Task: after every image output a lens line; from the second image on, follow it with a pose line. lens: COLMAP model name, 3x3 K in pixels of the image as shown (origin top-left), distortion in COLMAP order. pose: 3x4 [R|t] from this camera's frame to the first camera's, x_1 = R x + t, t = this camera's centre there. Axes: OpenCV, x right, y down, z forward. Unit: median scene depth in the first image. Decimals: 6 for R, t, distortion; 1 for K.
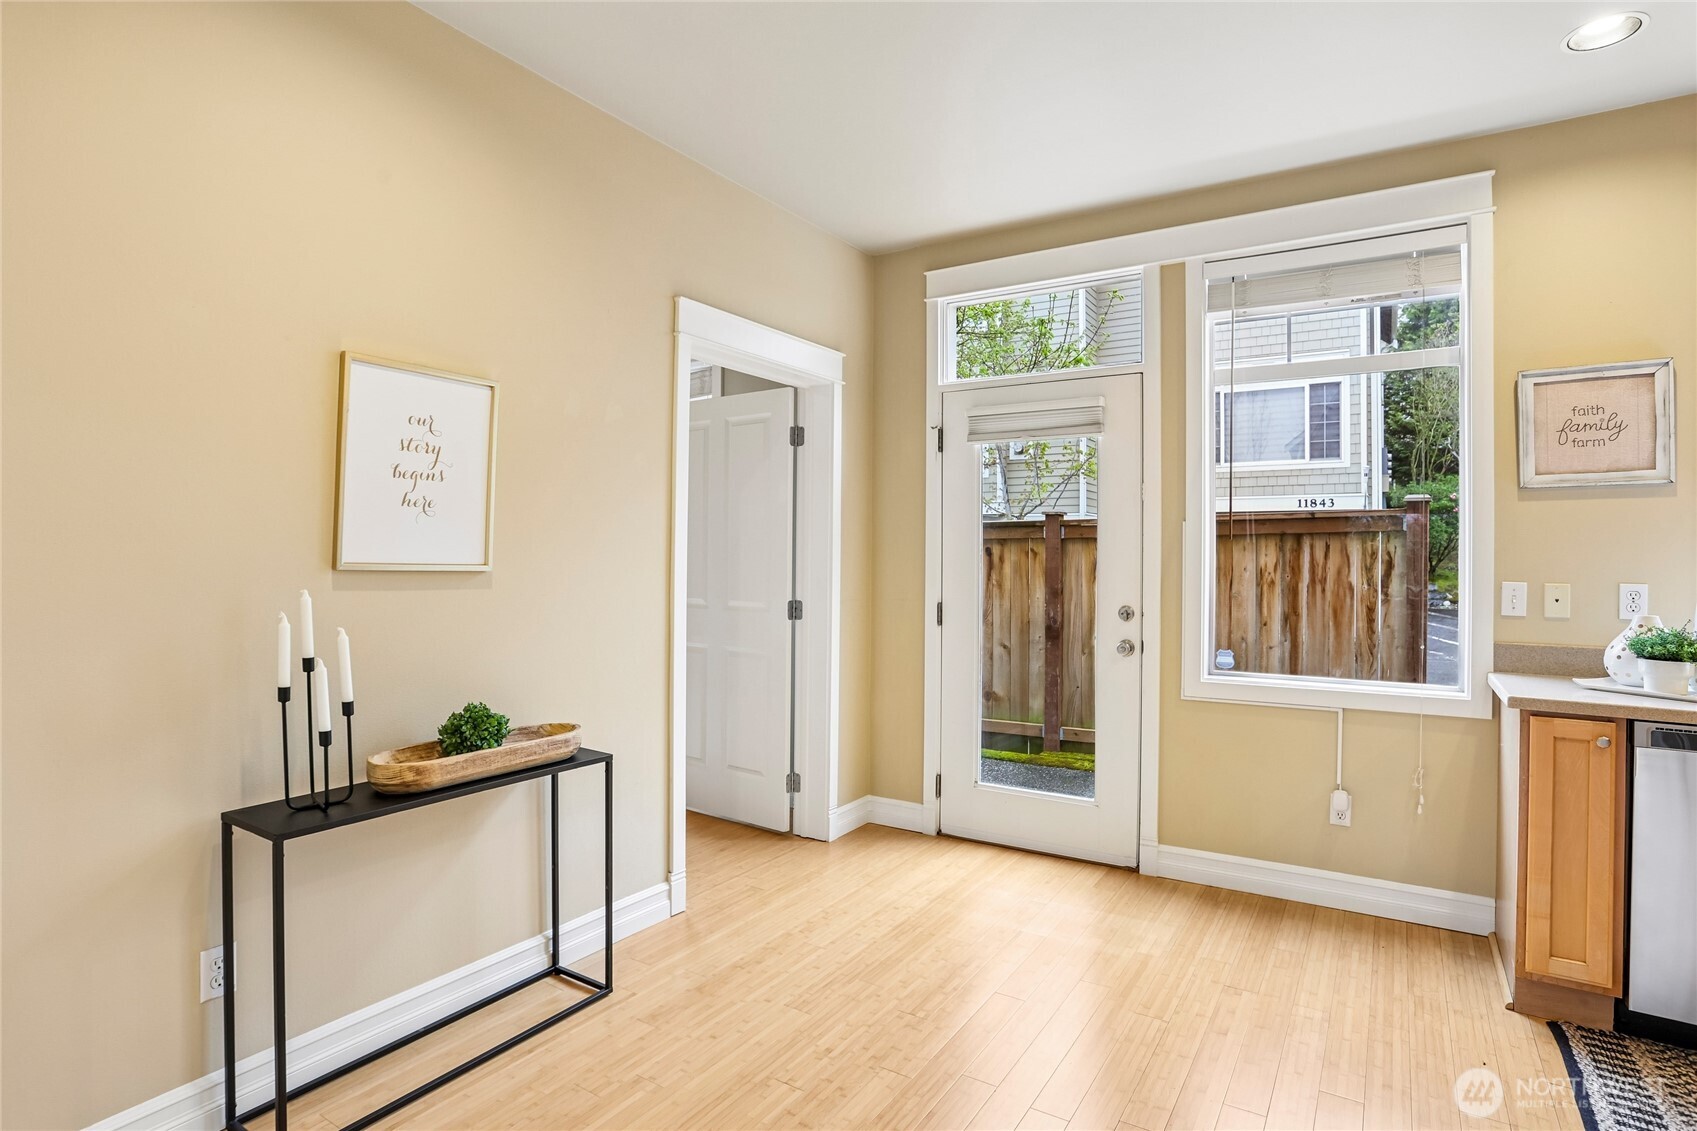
lens RADIAL K [[865.3, 0, 838.7], [0, 865.3, 557.2], [0, 0, 1]] dist [-0.049212, 0.016751]
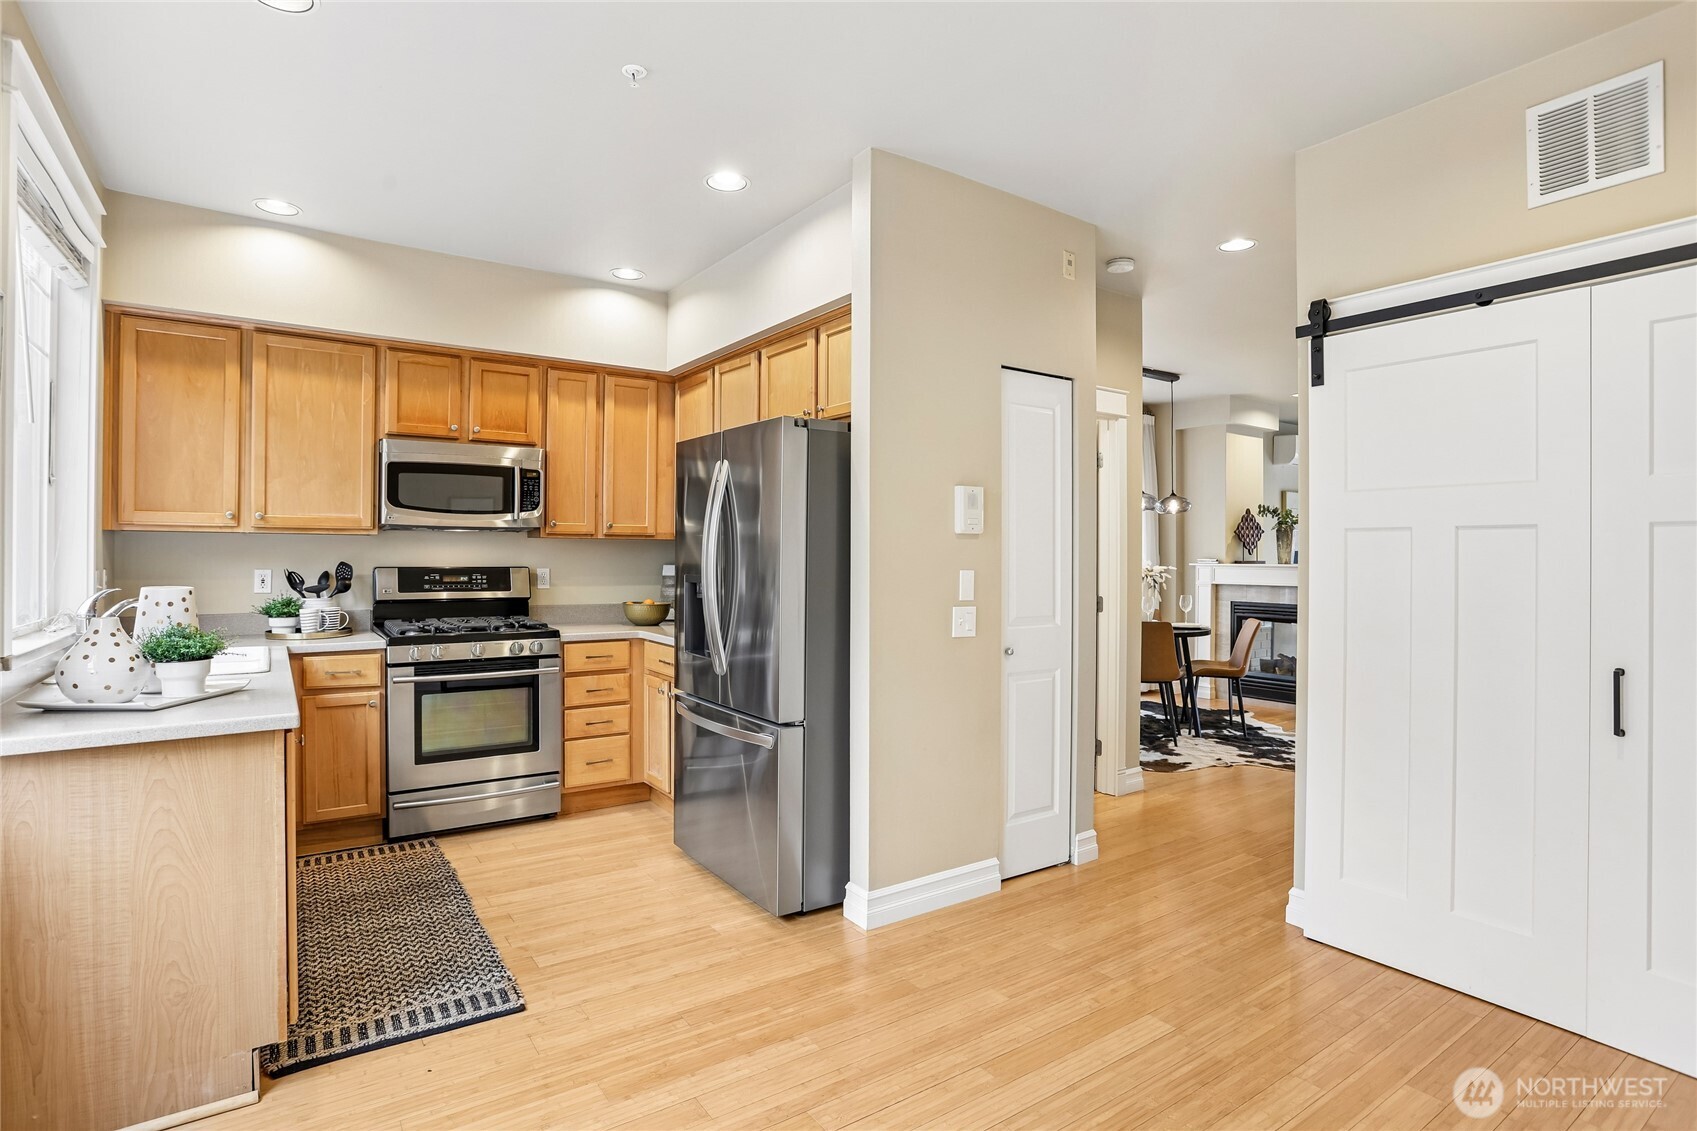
lens RADIAL K [[865.3, 0, 835.0], [0, 865.3, 558.2], [0, 0, 1]] dist [-0.049212, 0.016751]
pose [[-0.919420, -0.008830, 0.393179, -0.033861], [-0.008359, 0.999961, 0.002911, 0.002778], [-0.393189, -0.000610, -0.919458, 1.402884]]
